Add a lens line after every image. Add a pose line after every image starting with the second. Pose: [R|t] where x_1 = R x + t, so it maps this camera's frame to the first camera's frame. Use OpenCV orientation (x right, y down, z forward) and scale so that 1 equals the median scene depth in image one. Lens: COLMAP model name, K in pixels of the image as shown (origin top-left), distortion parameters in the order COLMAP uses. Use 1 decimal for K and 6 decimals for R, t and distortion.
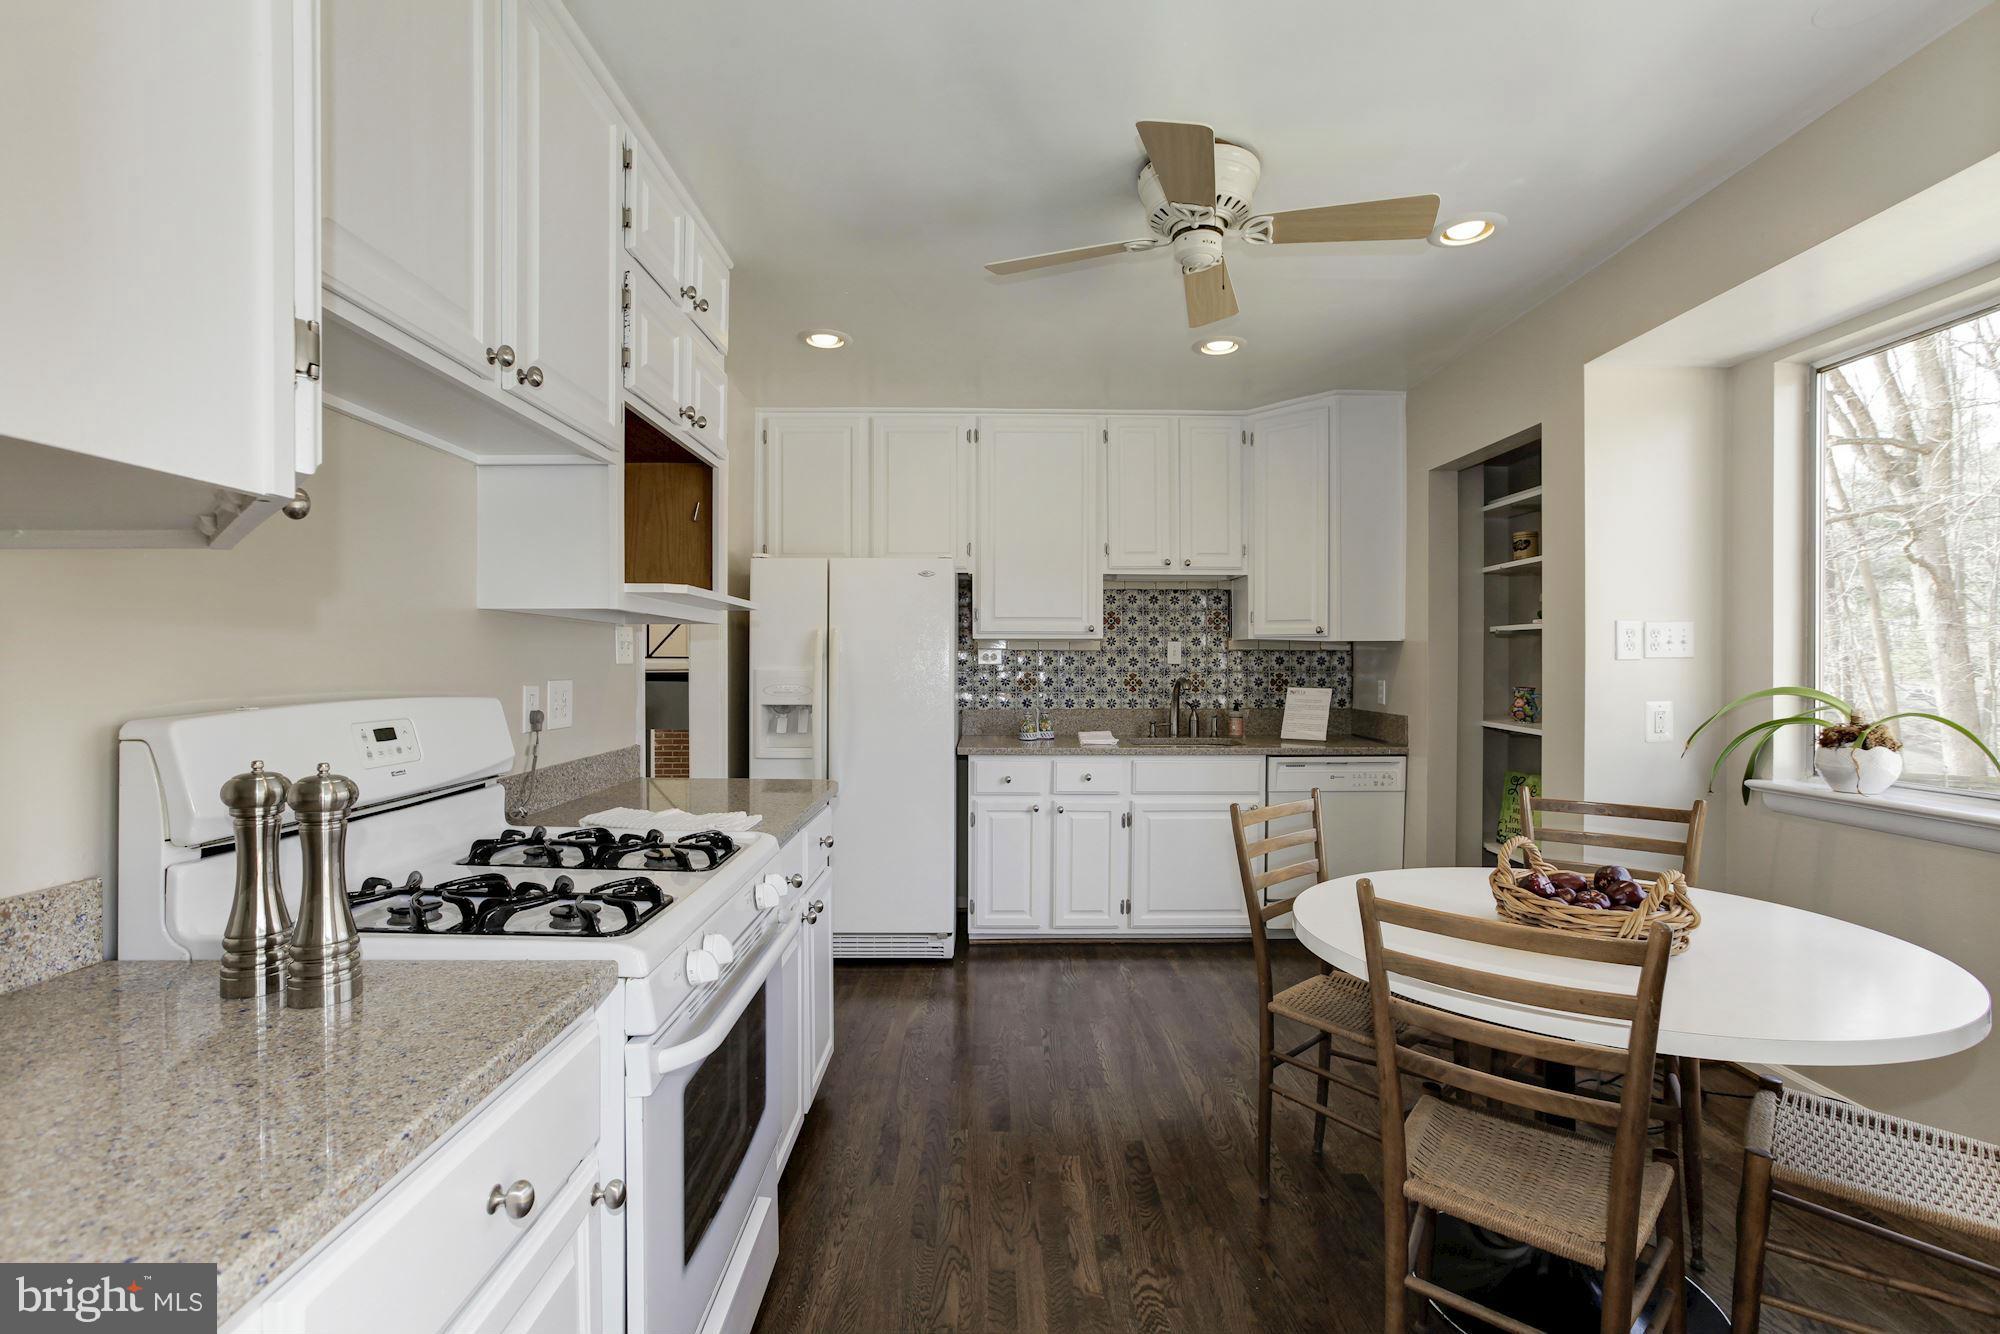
lens RADIAL K [[926.7, 0, 1005.1], [0, 926.7, 662.4], [0, 0, 1]] dist [-0.000801, 0.015776]
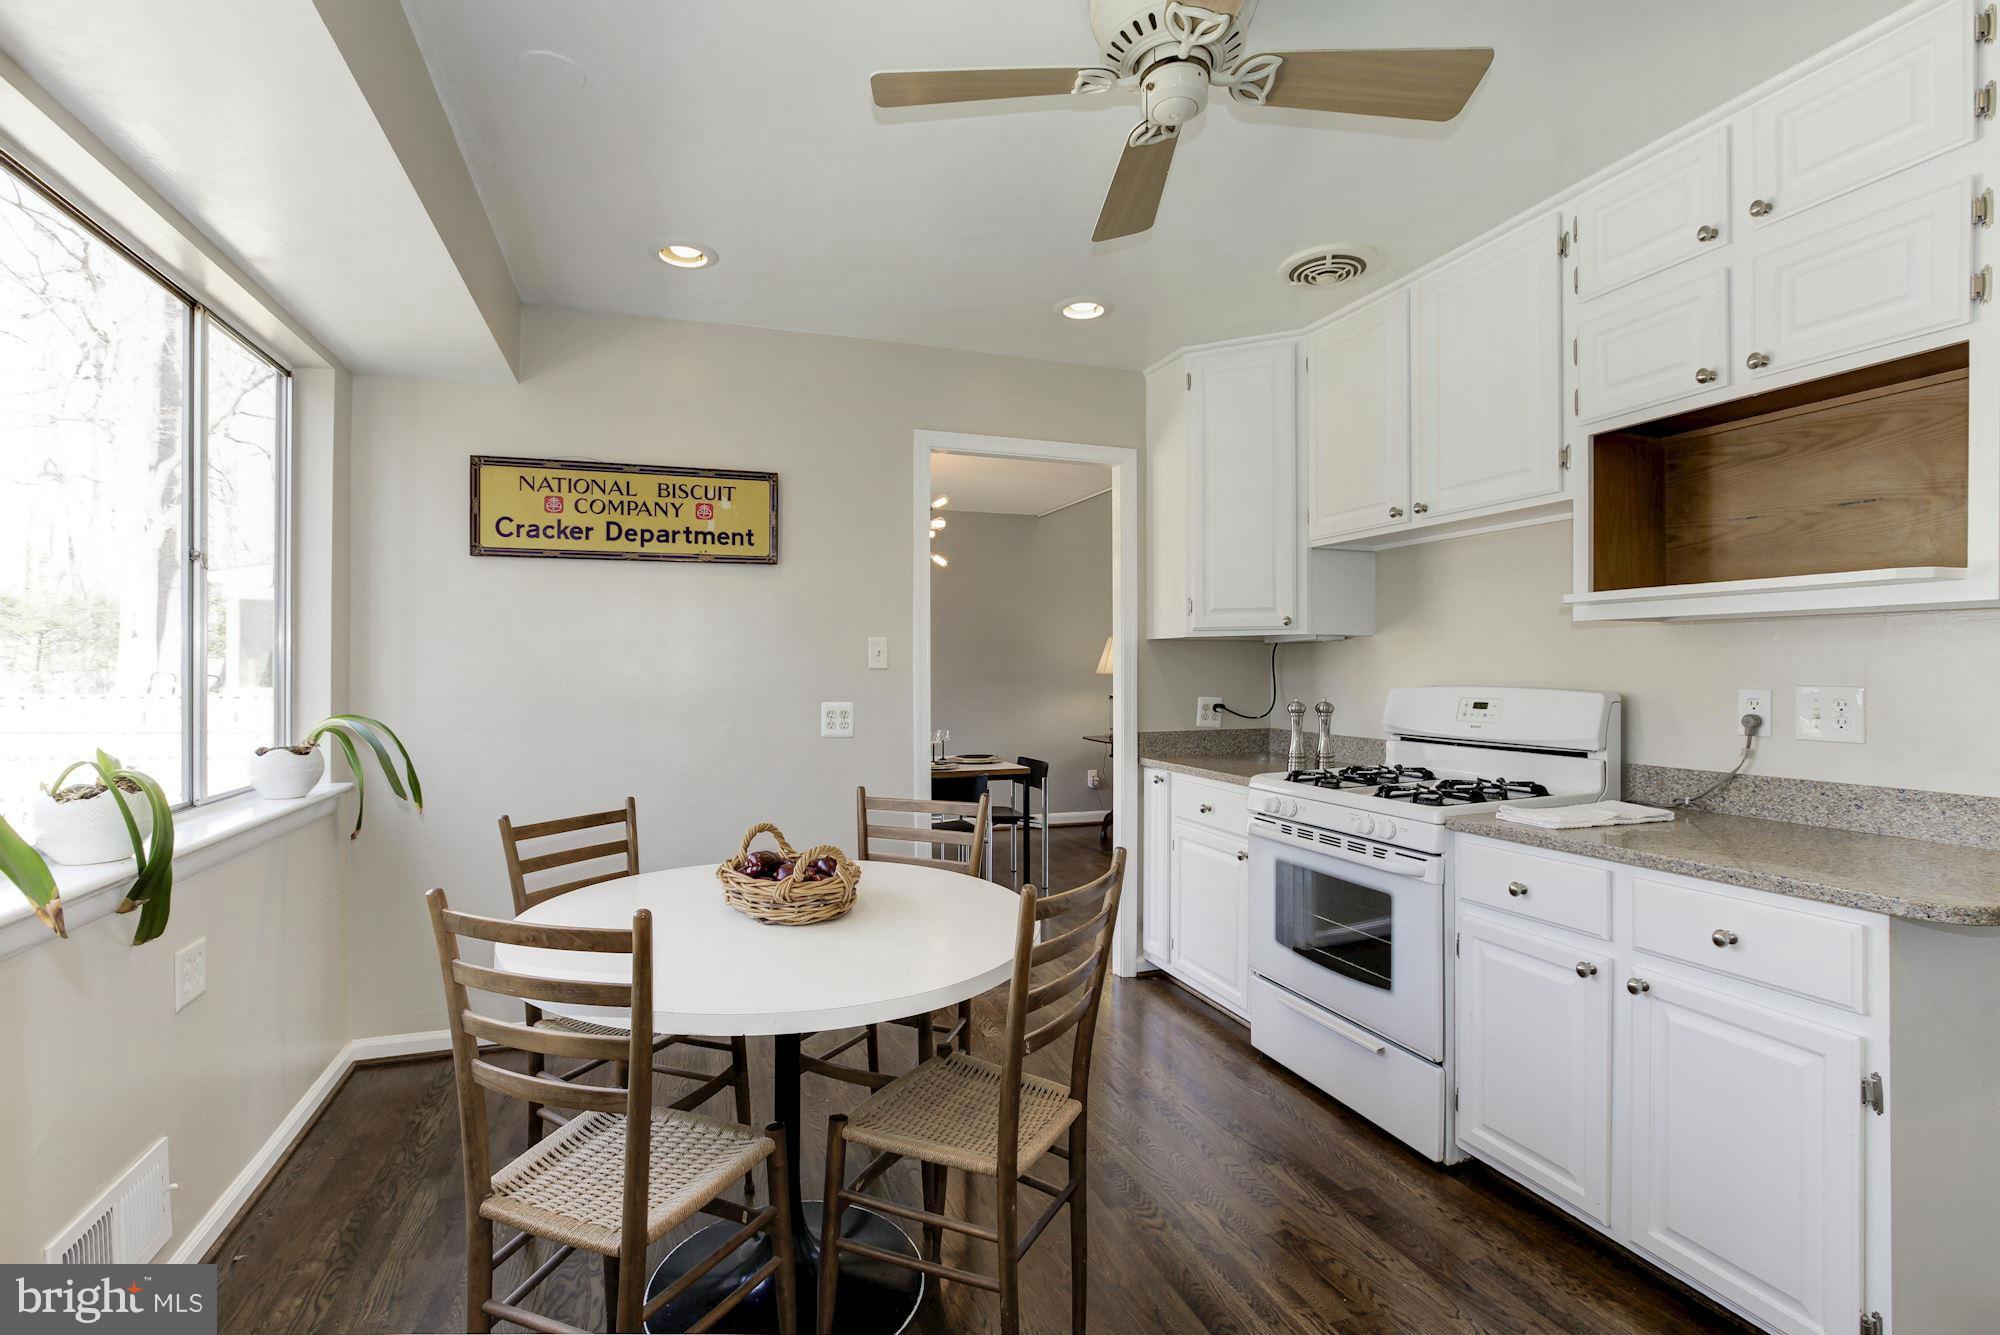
lens RADIAL K [[926.7, 0, 1005.1], [0, 926.7, 662.9], [0, 0, 1]] dist [-0.000801, 0.015776]
pose [[-0.942458, 0.002613, -0.334315, 0.298860], [0.003664, 0.999990, -0.002511, -0.002321], [0.334305, -0.003592, -0.942458, 0.854162]]
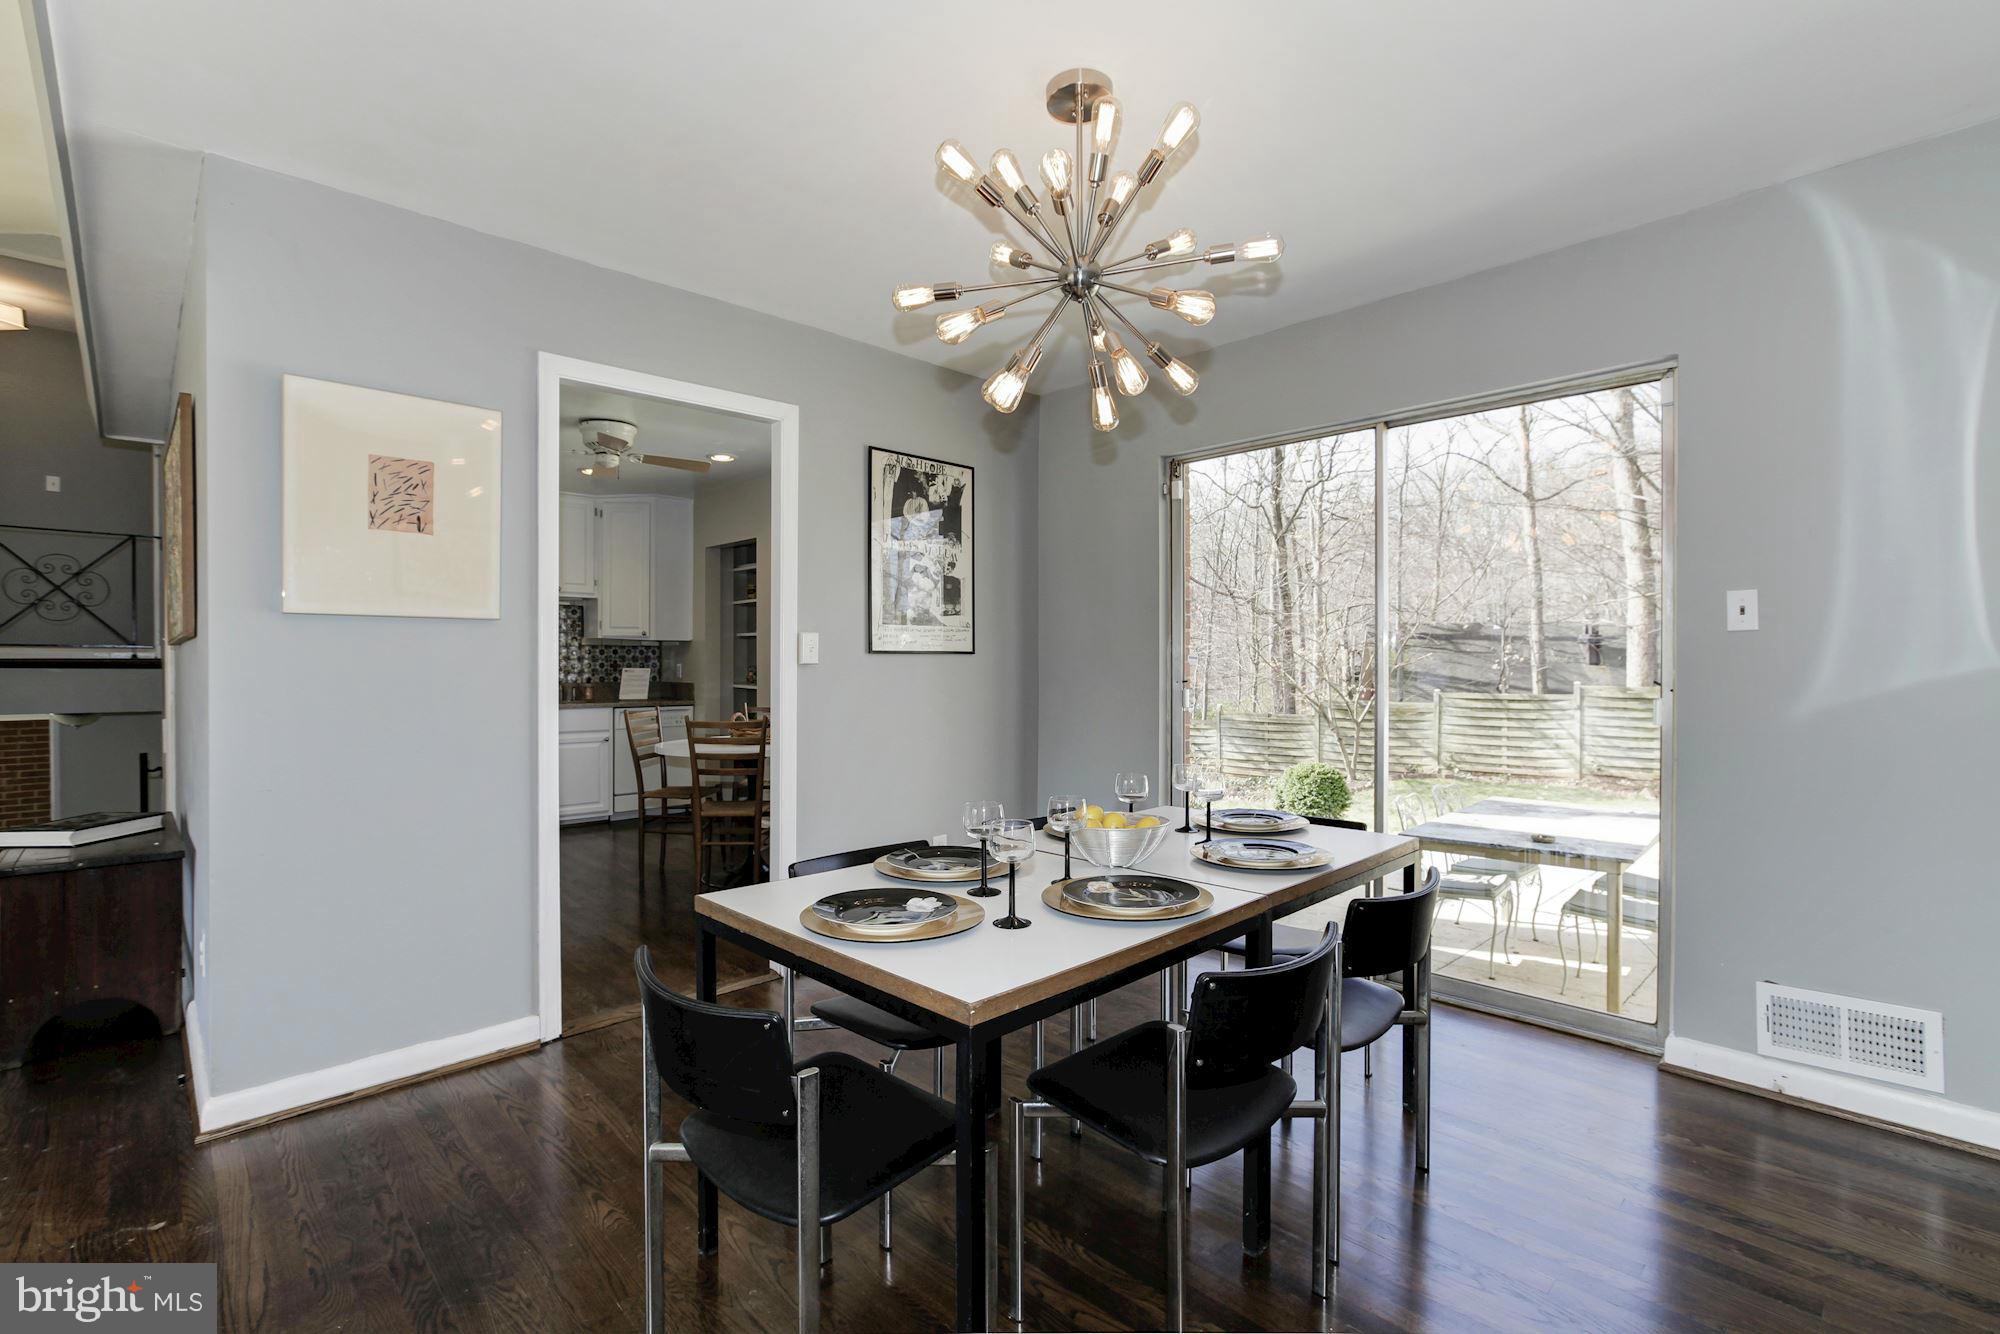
lens RADIAL K [[926.7, 0, 1005.1], [0, 926.7, 662.4], [0, 0, 1]] dist [-0.000801, 0.015776]
pose [[0.734850, -0.000008, 0.678230, -0.309521], [0.002666, 0.999992, -0.002877, 0.023694], [-0.678225, 0.003923, 0.734844, -0.661220]]
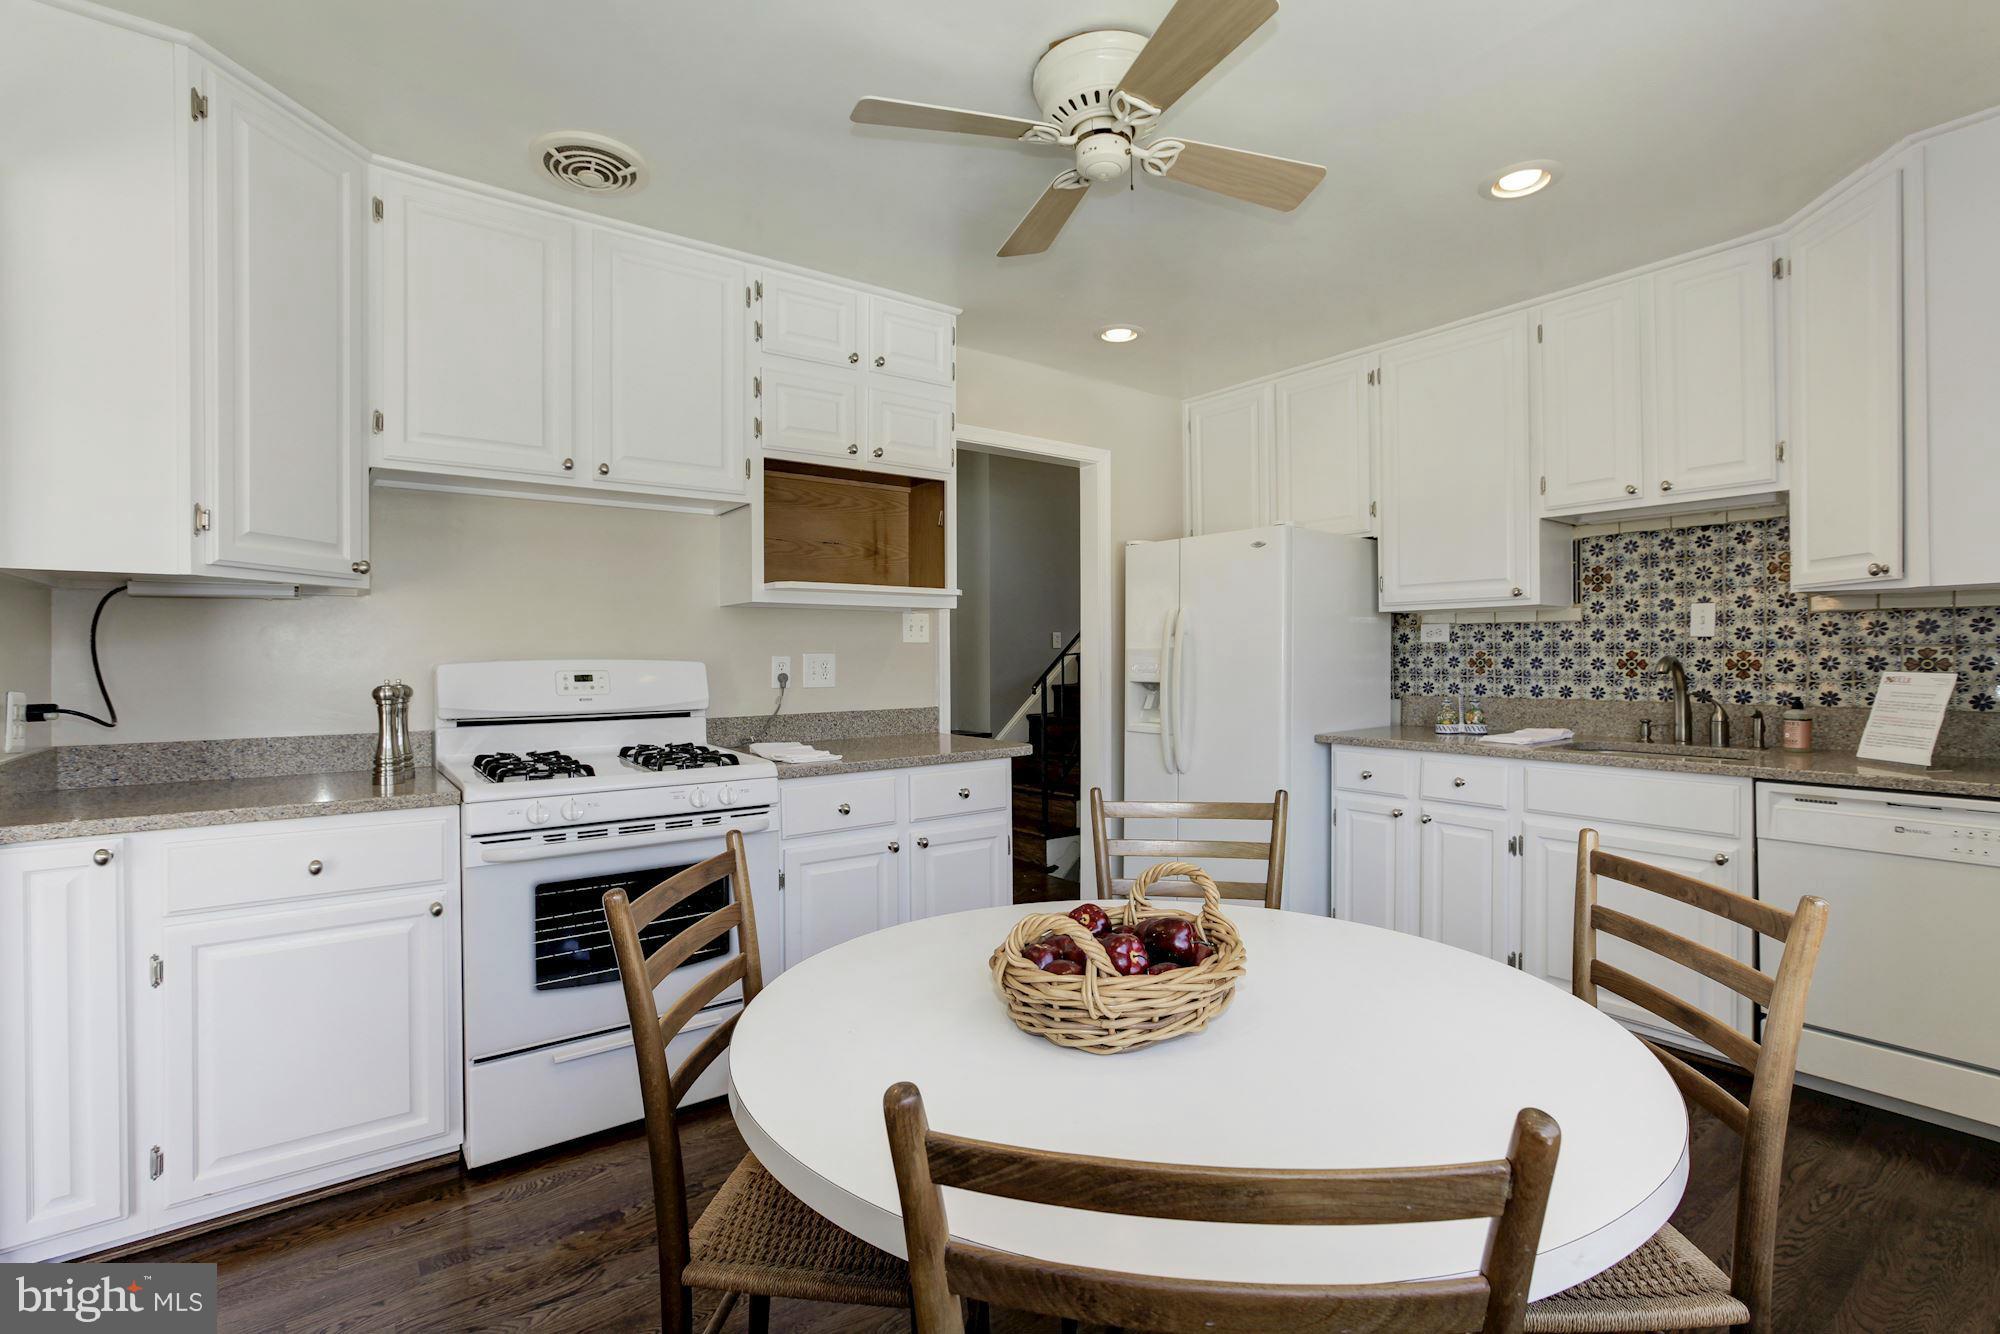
lens RADIAL K [[926.7, 0, 1005.1], [0, 926.7, 662.4], [0, 0, 1]] dist [-0.000801, 0.015776]
pose [[0.592739, -0.000083, -0.805395, 0.454233], [0.006124, 0.999972, 0.004404, 0.015232], [0.805372, -0.007543, 0.592722, 0.206307]]
